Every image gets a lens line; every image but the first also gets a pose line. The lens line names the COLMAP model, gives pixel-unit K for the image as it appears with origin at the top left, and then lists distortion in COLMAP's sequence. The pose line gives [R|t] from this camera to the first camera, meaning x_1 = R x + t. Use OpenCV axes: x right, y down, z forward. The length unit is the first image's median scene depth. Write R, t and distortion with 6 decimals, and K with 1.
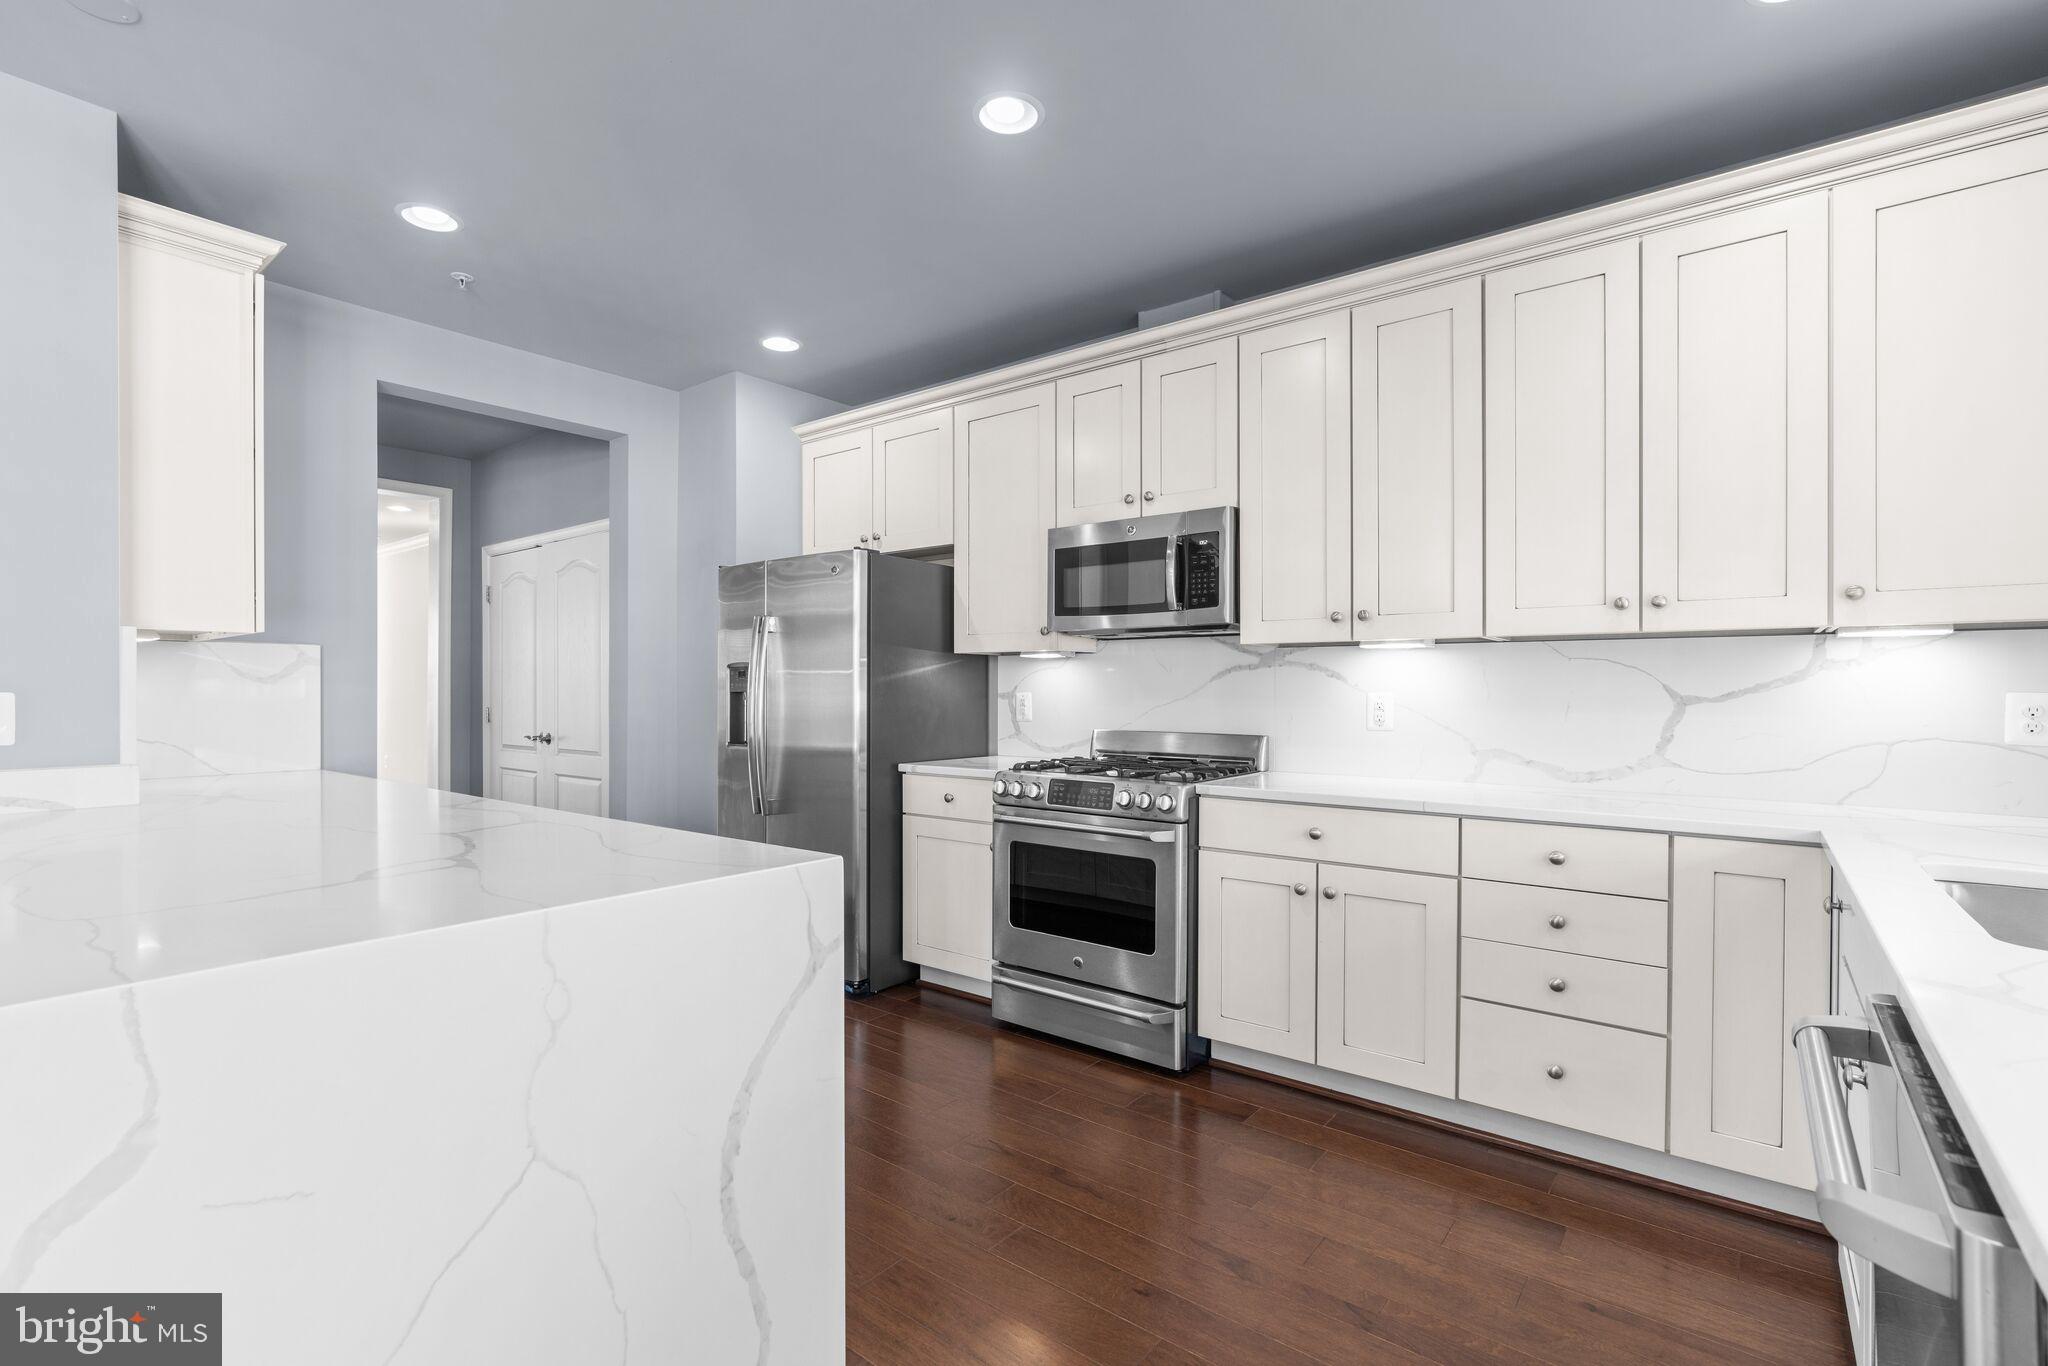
lens RADIAL K [[934.3, 0, 1024.3], [0, 934.3, 685.5], [0, 0, 1]] dist [-0.004863, 0.000957]
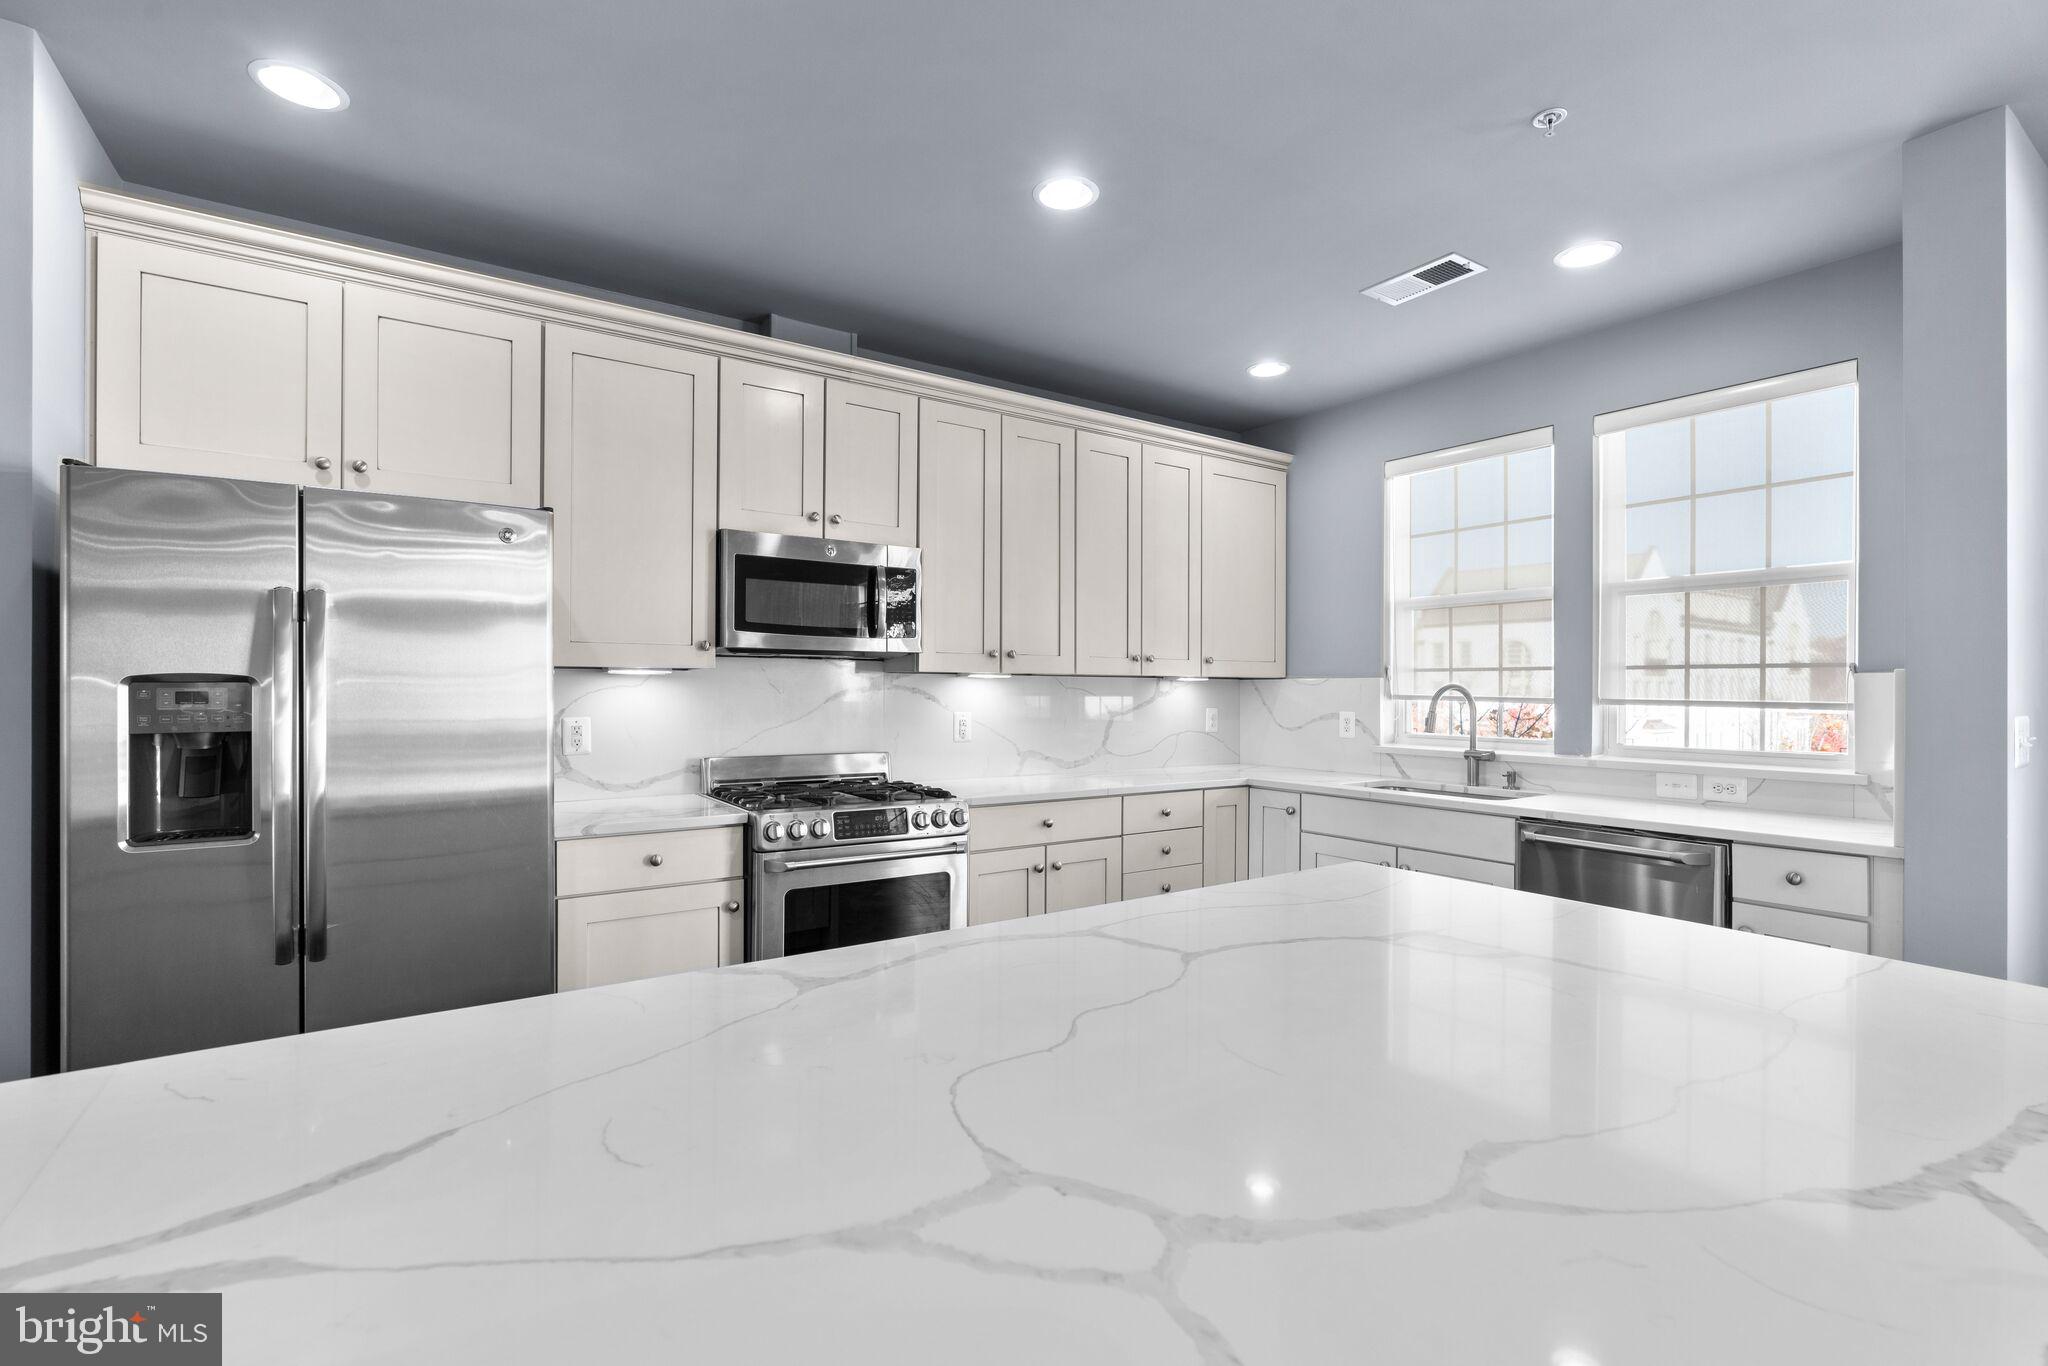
lens RADIAL K [[934.3, 0, 1013.8], [0, 934.3, 680.2], [0, 0, 1]] dist [-0.004863, 0.000957]
pose [[0.306469, 0.009783, 0.951830, -0.804788], [-0.008638, 0.999935, -0.007496, -0.026336], [-0.951841, -0.005924, 0.306534, 0.545013]]
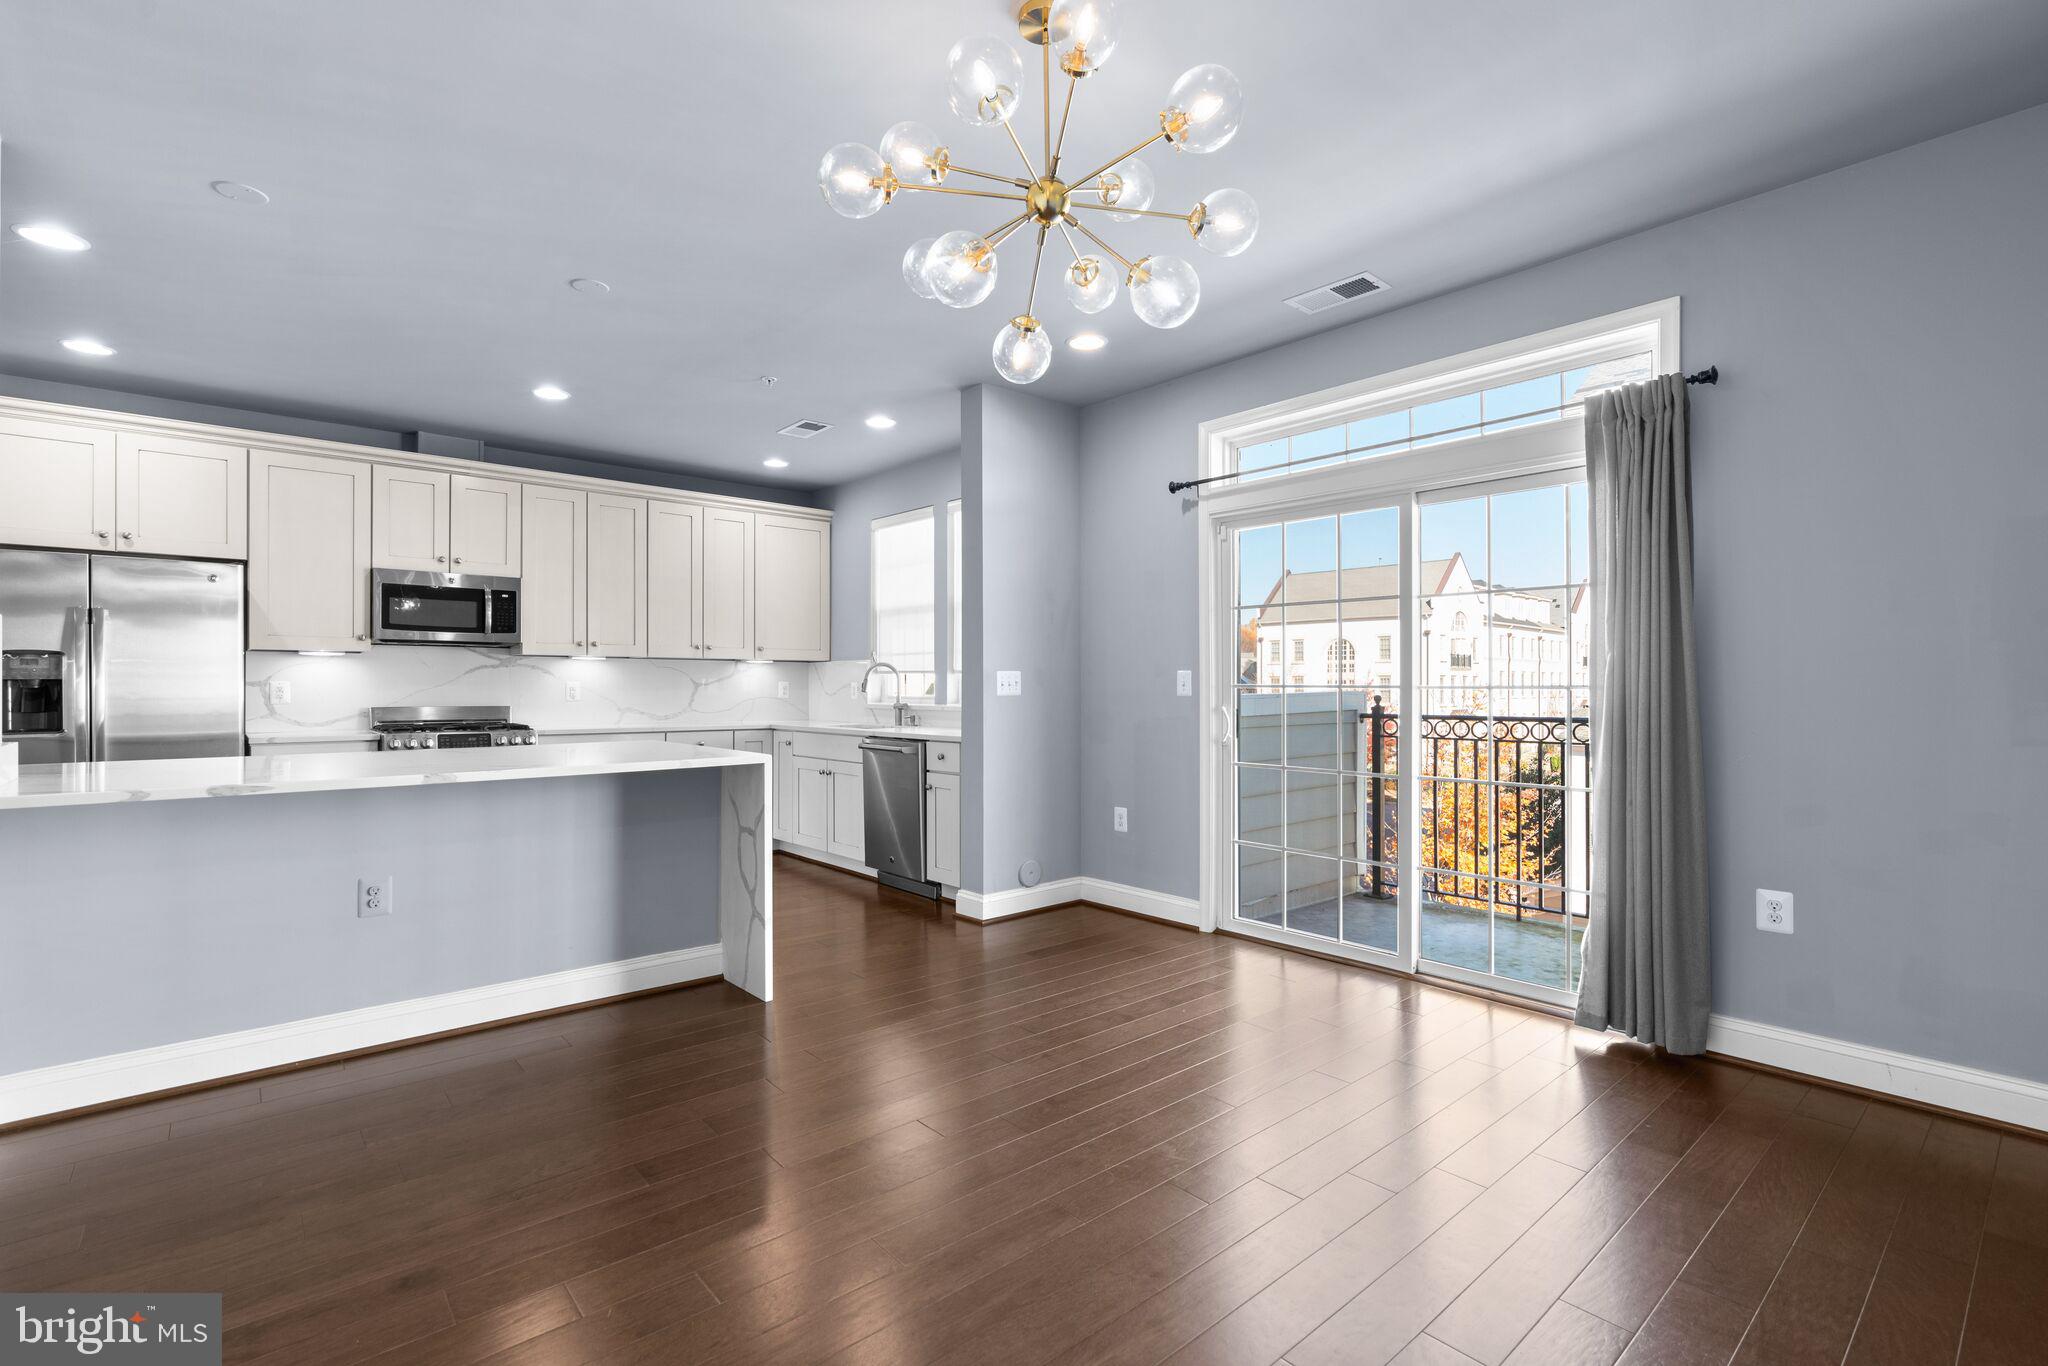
lens RADIAL K [[934.3, 0, 1023.8], [0, 934.3, 681.0], [0, 0, 1]] dist [-0.004863, 0.000957]
pose [[0.185555, 0.005254, 0.982620, -1.362155], [-0.003835, 0.999982, -0.004622, 0.011811], [-0.982626, -0.002910, 0.185572, -0.289590]]
